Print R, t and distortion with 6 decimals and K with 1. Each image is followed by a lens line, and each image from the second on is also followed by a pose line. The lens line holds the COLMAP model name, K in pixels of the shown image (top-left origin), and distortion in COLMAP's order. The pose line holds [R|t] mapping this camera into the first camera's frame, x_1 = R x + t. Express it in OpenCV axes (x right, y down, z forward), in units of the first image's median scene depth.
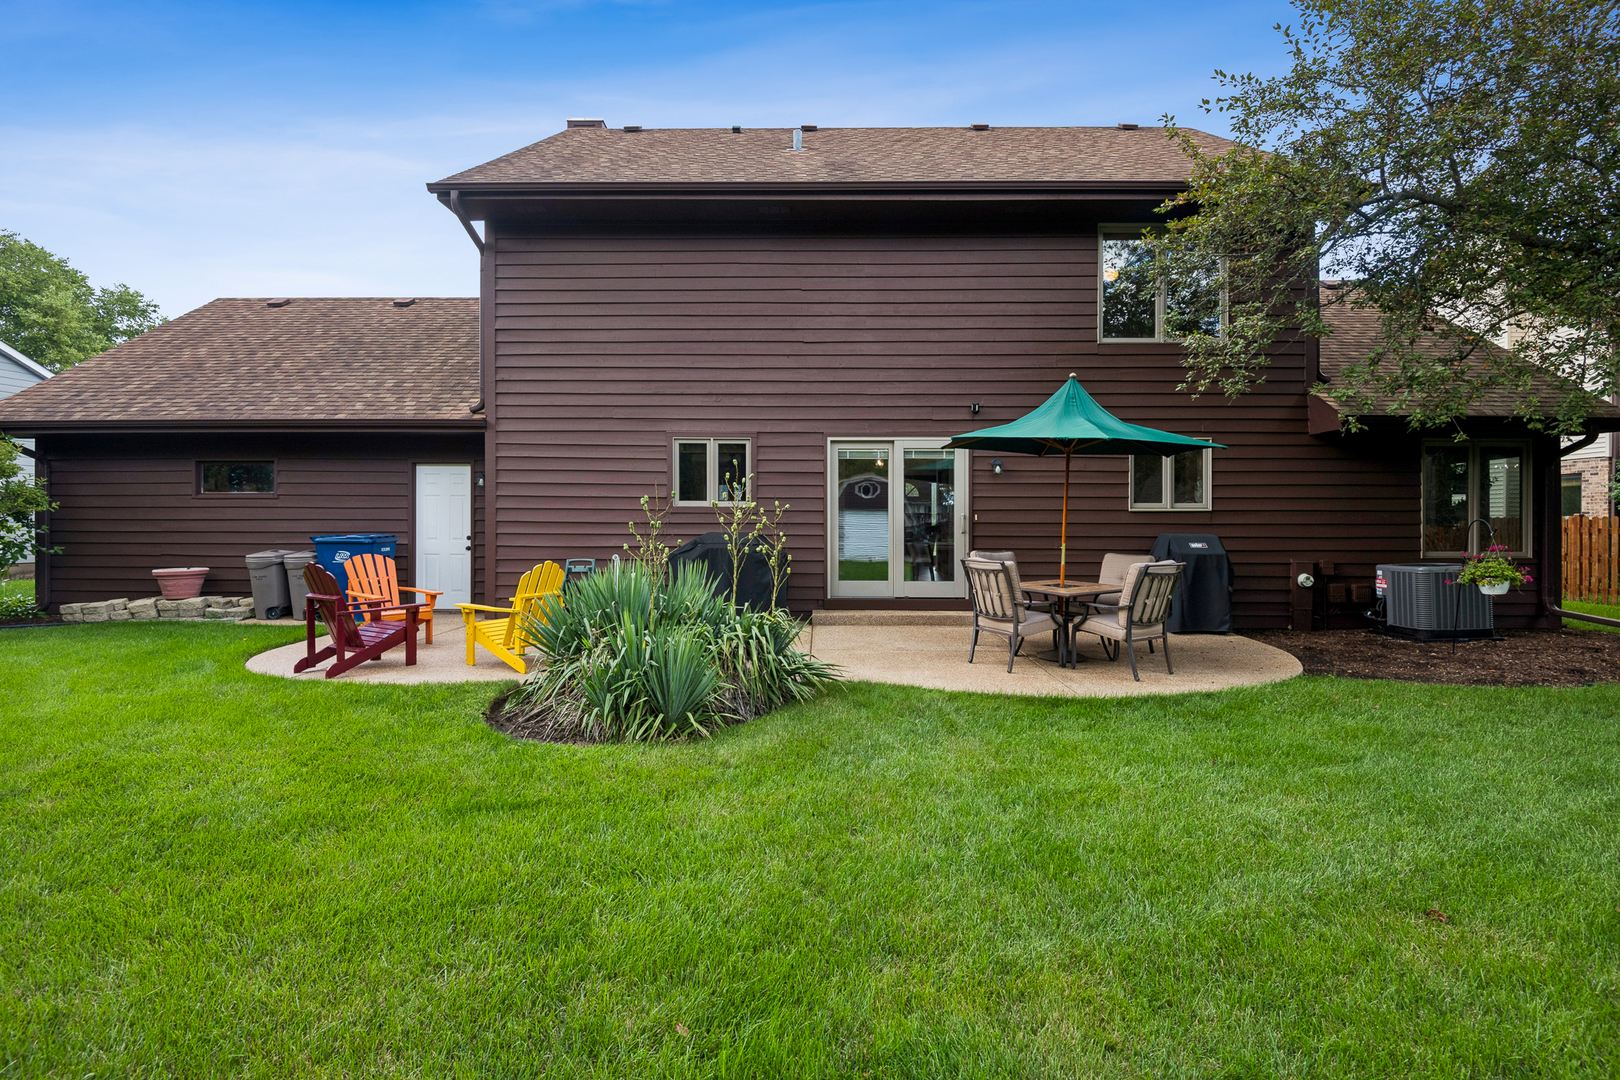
lens RADIAL K [[745.2, 0, 834.4], [0, 745.2, 502.9], [0, 0, 1]] dist [-0.002632, -0.000260]
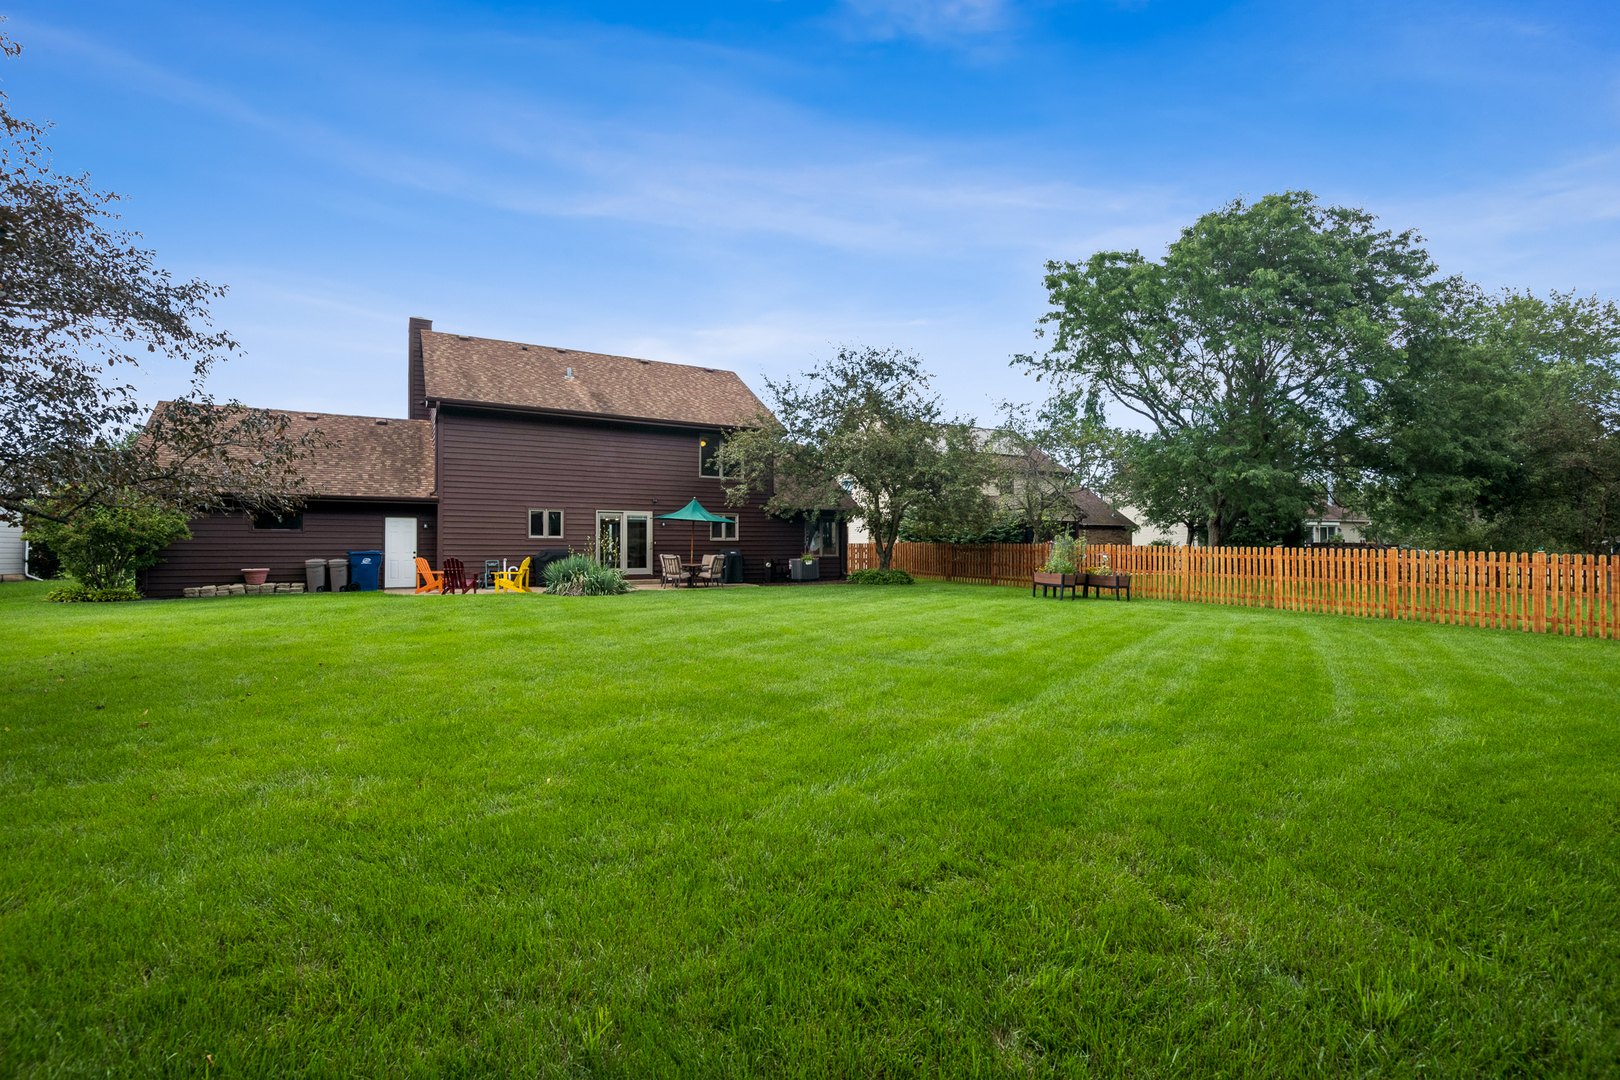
lens RADIAL K [[745.2, 0, 811.3], [0, 745.2, 535.7], [0, 0, 1]] dist [-0.002632, -0.000260]
pose [[0.868113, 0.006173, 0.496328, -0.609414], [-0.006454, 0.999979, -0.001149, -0.006006], [-0.496324, -0.002206, 0.868135, -1.481908]]
